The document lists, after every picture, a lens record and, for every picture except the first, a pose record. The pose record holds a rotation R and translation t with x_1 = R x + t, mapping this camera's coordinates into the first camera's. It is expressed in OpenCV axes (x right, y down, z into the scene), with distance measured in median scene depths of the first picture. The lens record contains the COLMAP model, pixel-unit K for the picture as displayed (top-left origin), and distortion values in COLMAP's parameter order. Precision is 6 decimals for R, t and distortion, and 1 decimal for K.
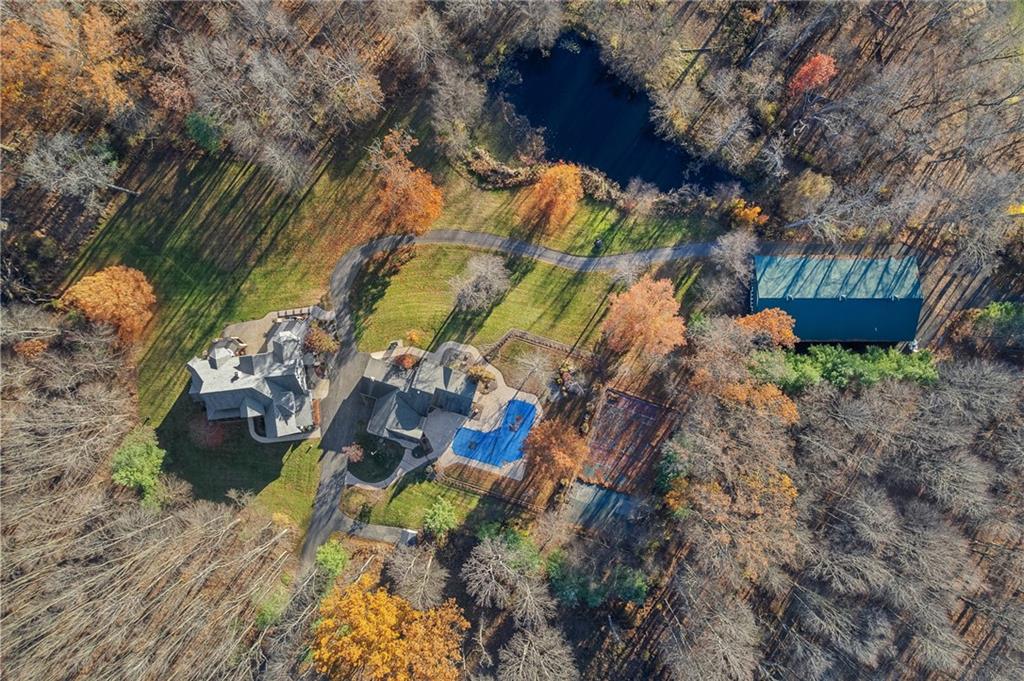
lens RADIAL K [[388.5, 0, 532.8], [0, 388.5, 338.4], [0, 0, 1]] dist [-0.024268, 0.007684]
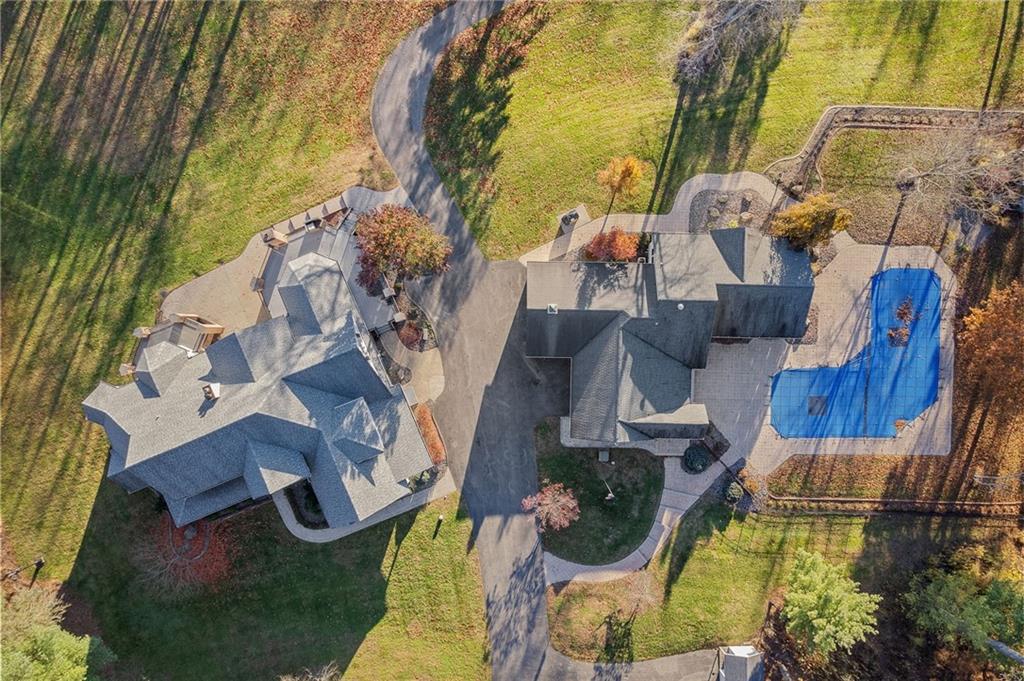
lens RADIAL K [[388.5, 0, 532.8], [0, 388.5, 338.4], [0, 0, 1]] dist [-0.024268, 0.007684]
pose [[0.960332, -0.278763, -0.007305, -0.425317], [0.278773, 0.960357, 0.000354, 0.123864], [0.006917, -0.002376, 0.999973, 0.592864]]
